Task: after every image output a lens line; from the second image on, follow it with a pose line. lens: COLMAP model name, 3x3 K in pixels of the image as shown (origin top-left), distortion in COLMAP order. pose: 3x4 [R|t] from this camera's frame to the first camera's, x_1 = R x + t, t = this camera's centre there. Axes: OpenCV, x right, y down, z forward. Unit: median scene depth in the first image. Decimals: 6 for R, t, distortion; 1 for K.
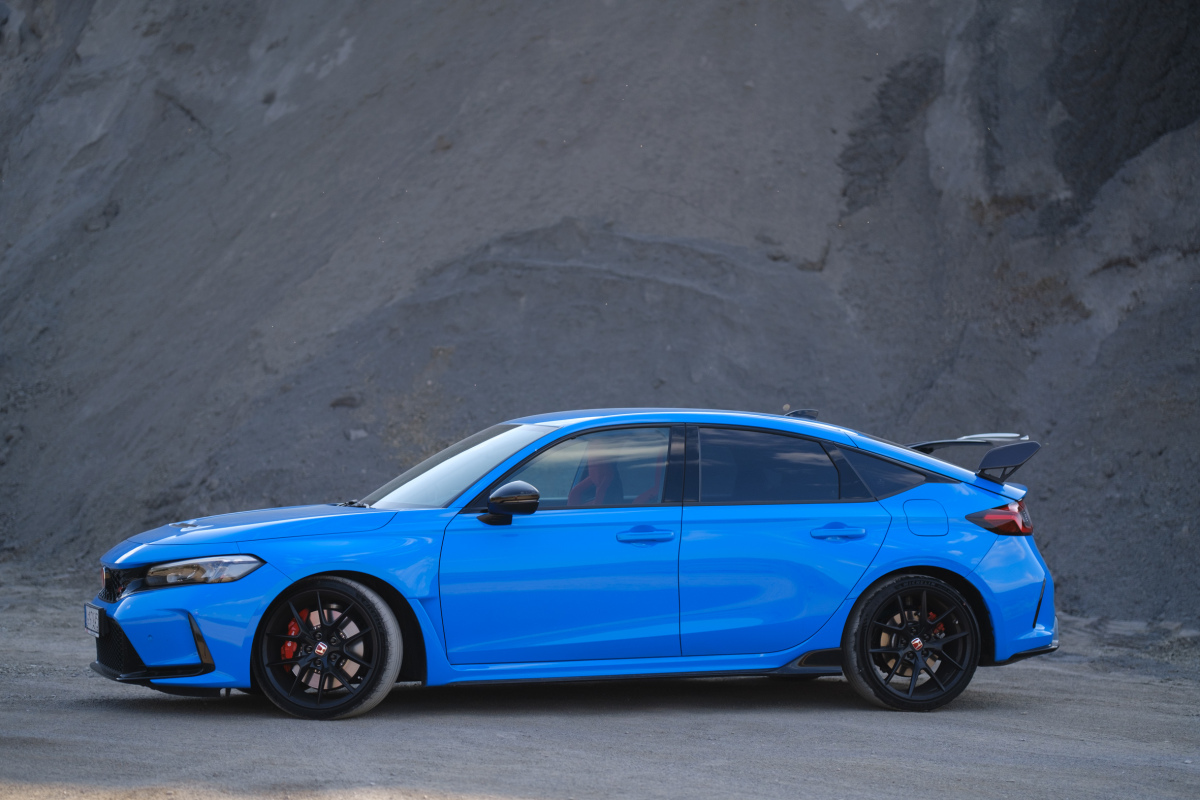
lens RADIAL K [[2908.2, 0, 600.0], [0, 2908.2, 400.0], [0, 0, 1]] dist [0.039851, -0.237596]
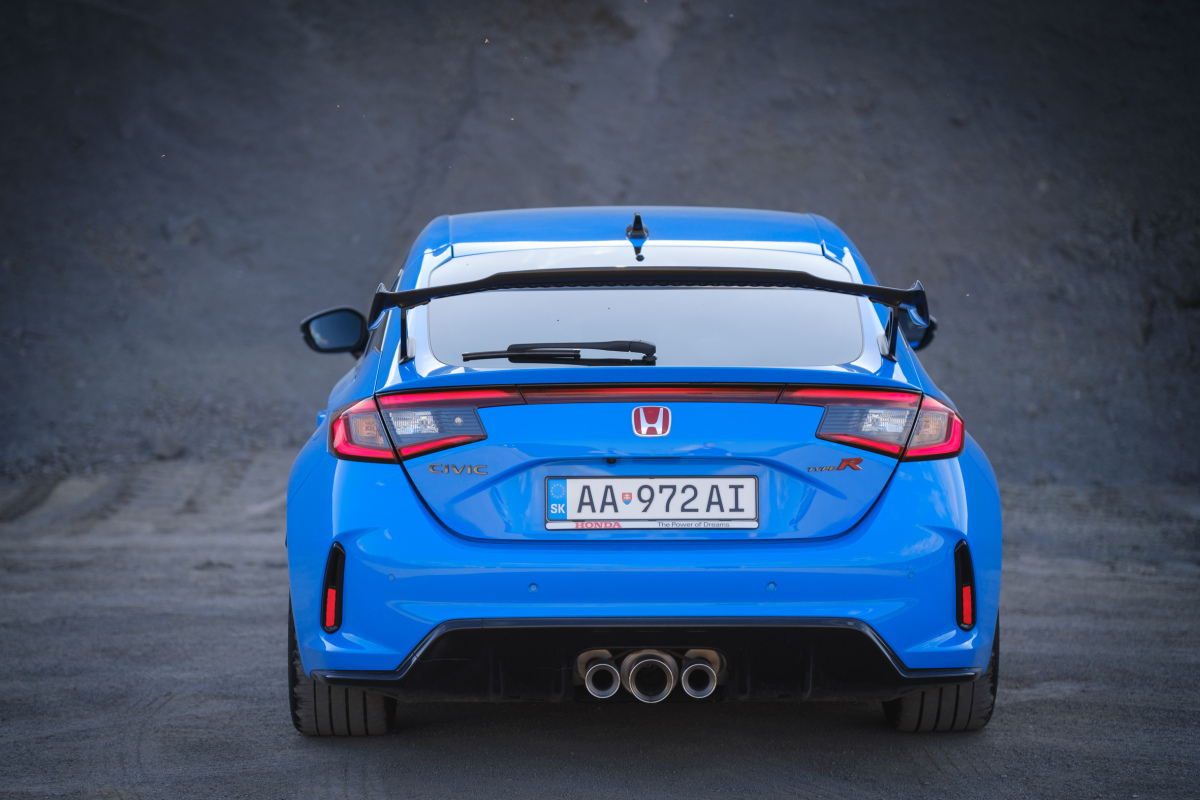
lens RADIAL K [[3138.0, 0, 600.0], [0, 3138.0, 400.0], [0, 0, 1]] dist [-0.030732, -0.160967]
pose [[0.937995, -0.055672, 0.342149, -0.119883], [0.024652, 0.995234, 0.094353, -0.011672], [-0.345771, -0.080067, 0.934897, 0.236907]]
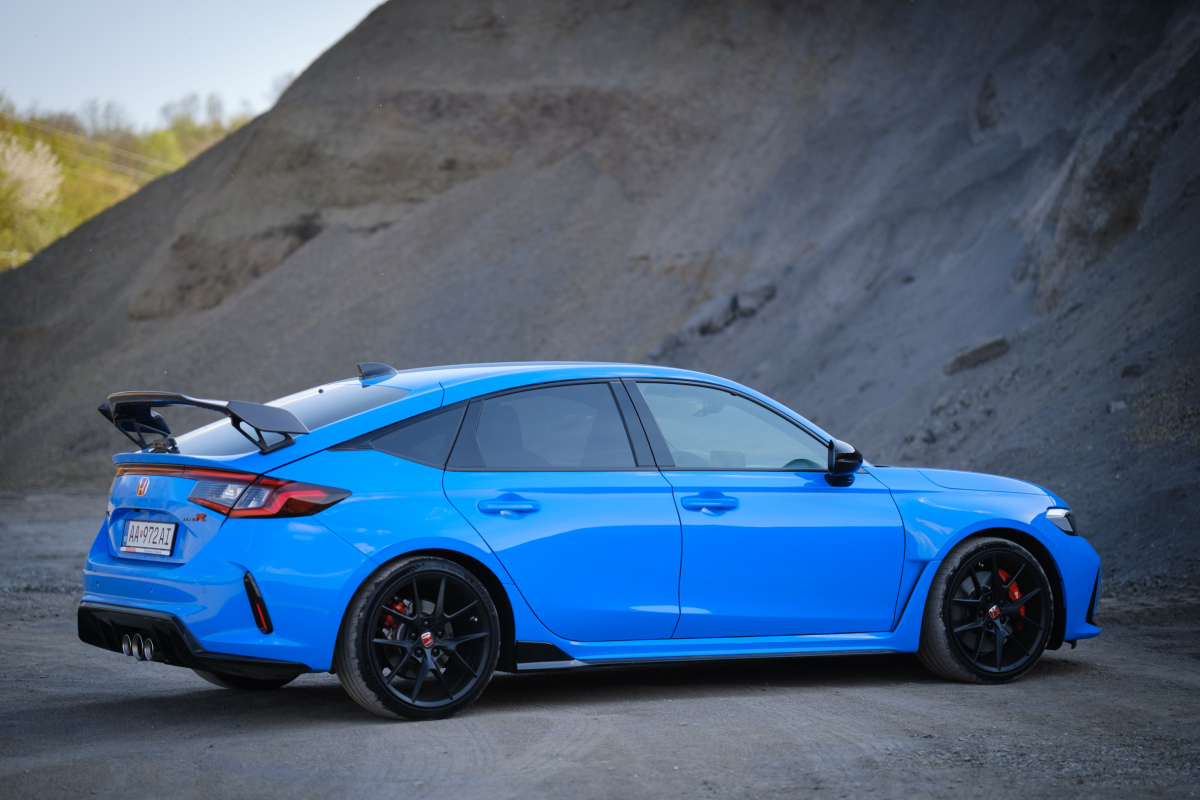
lens RADIAL K [[2964.8, 0, 600.0], [0, 2964.8, 400.0], [0, 0, 1]] dist [0.113405, -0.612786]
pose [[0.754436, -0.037788, -0.655285, 0.382874], [0.037325, 0.999196, -0.014647, 0.016966], [0.655311, -0.013408, 0.755240, 0.211477]]
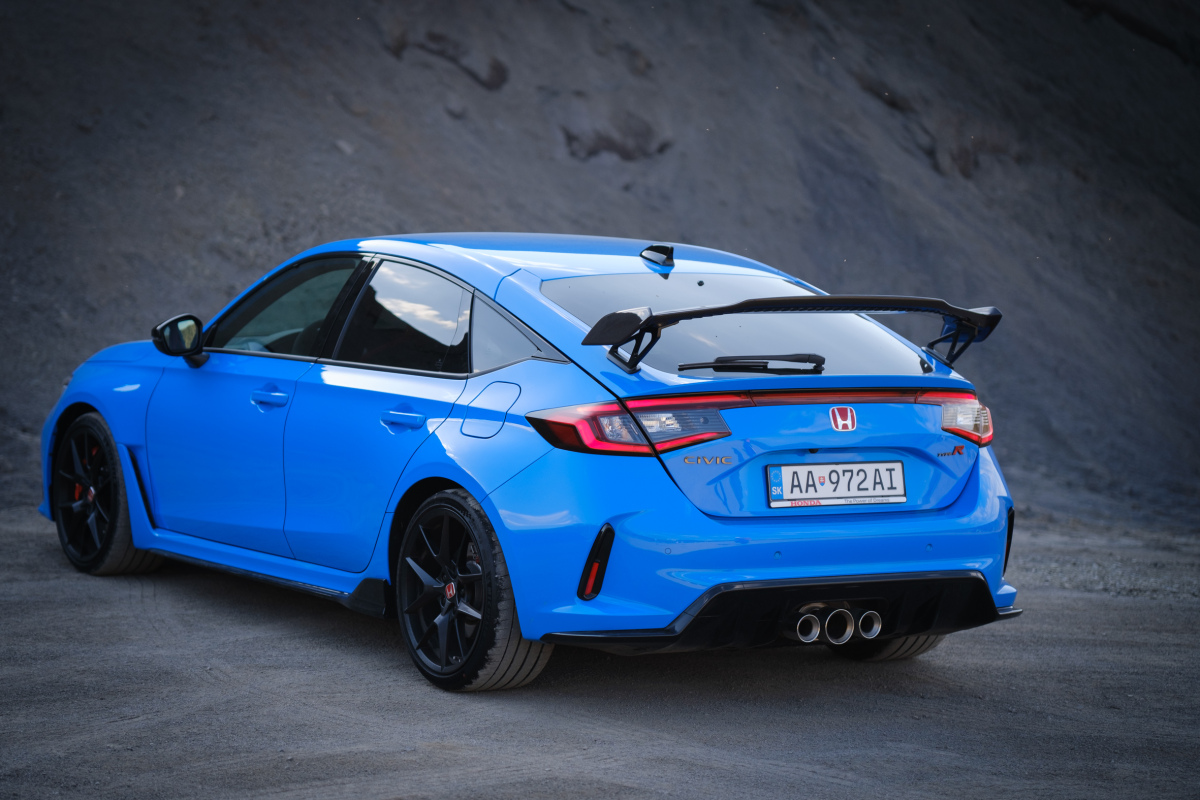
lens RADIAL K [[2964.8, 0, 600.0], [0, 2964.8, 400.0], [0, 0, 1]] dist [0.113405, -0.612786]
pose [[0.623948, -0.067465, 0.778548, -0.322565], [-0.024343, 0.994105, 0.105653, -0.020956], [-0.781087, -0.084874, 0.618628, 0.325858]]
